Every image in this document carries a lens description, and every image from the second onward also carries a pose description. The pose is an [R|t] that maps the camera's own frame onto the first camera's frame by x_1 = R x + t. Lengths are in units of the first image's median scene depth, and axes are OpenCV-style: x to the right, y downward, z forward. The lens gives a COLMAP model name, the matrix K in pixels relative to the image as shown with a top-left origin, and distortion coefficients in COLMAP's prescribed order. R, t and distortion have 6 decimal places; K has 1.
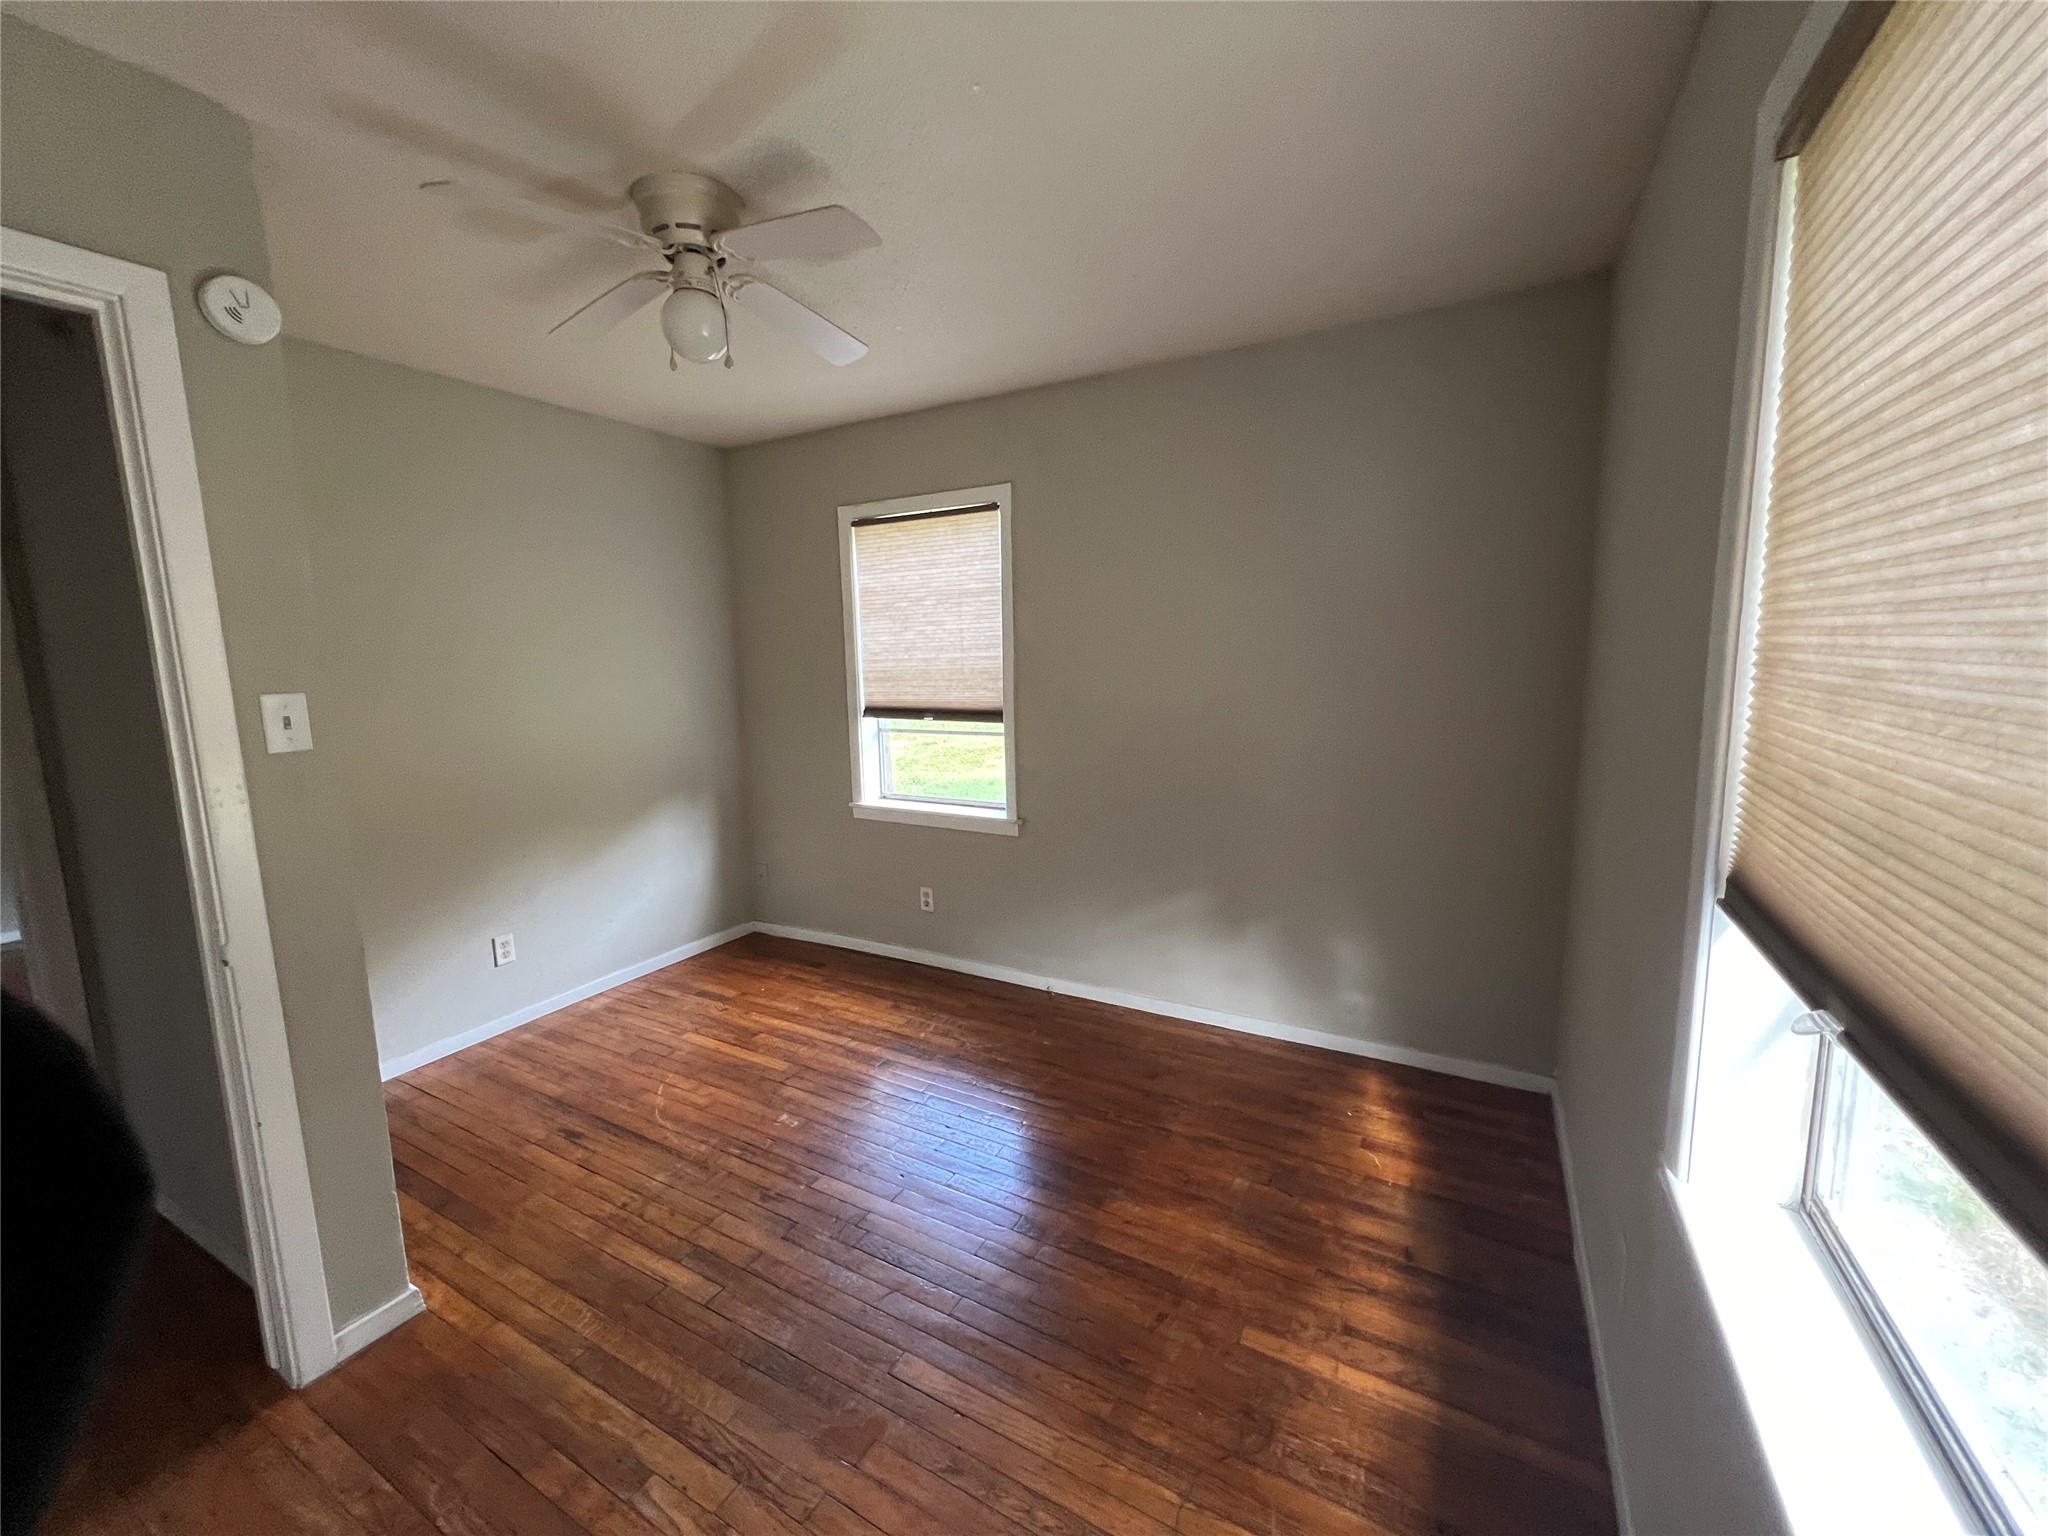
lens RADIAL K [[822.5, 0, 1016.7], [0, 822.5, 754.4], [0, 0, 1]] dist [0.001809, -0.000727]
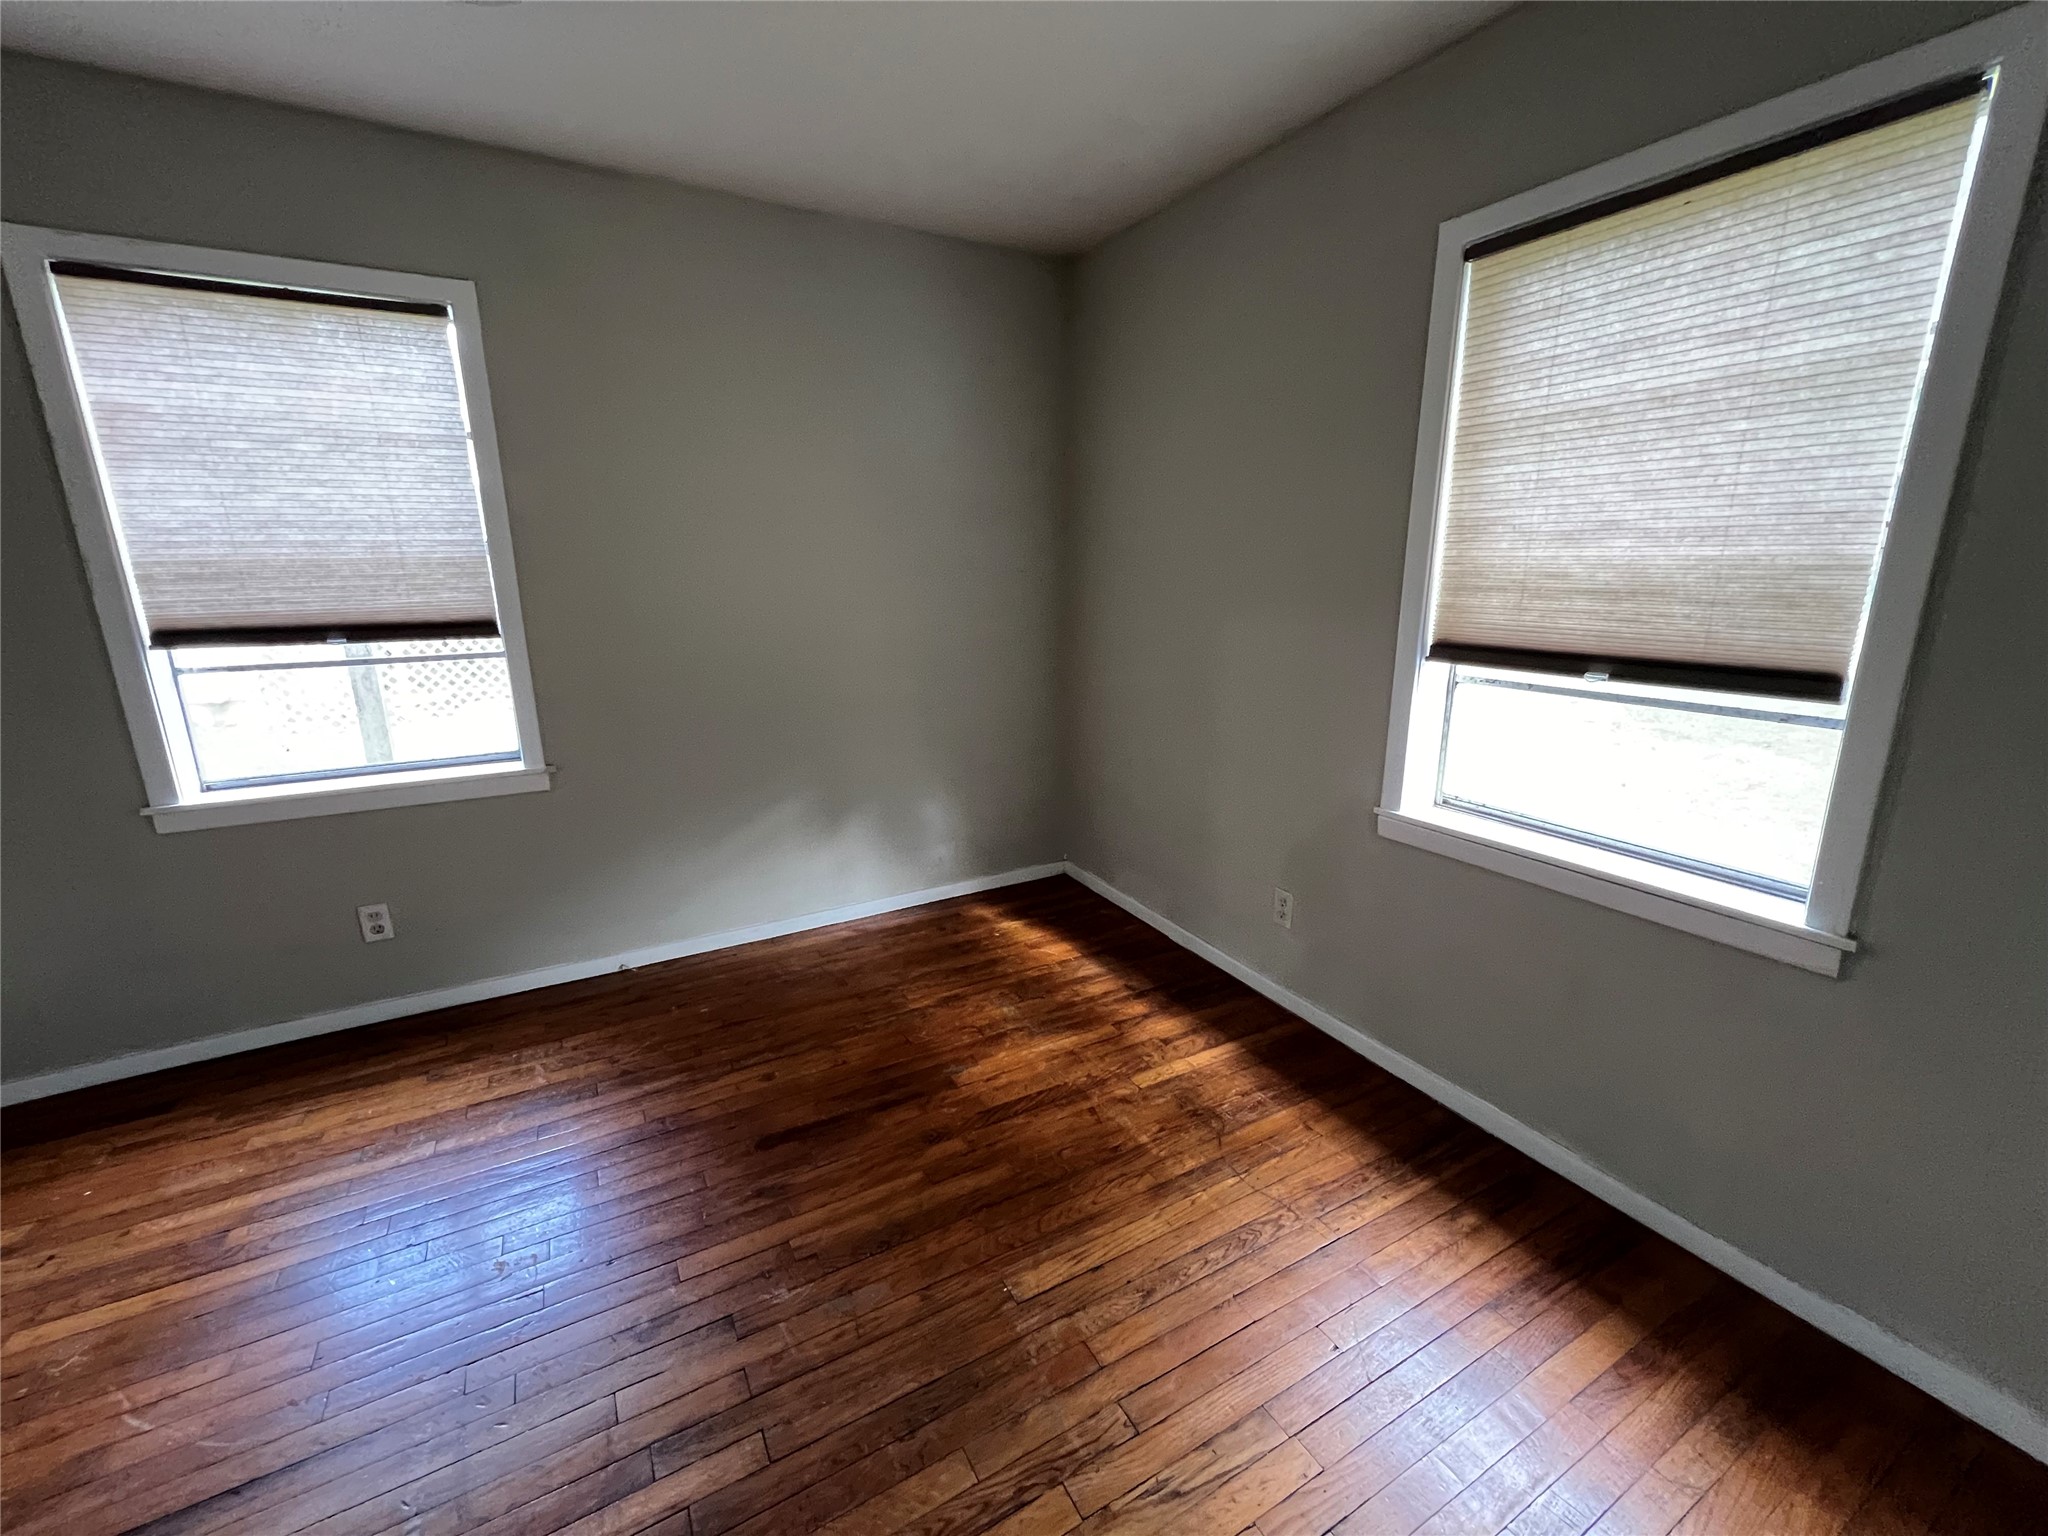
lens RADIAL K [[826.0, 0, 1022.5], [0, 826.0, 755.8], [0, 0, 1]] dist [0.000045, -0.000229]
pose [[0.519776, -0.178049, 0.835543, -0.439191], [0.106782, 0.983911, 0.143238, 0.009647], [-0.847603, 0.014769, 0.530425, 0.267966]]
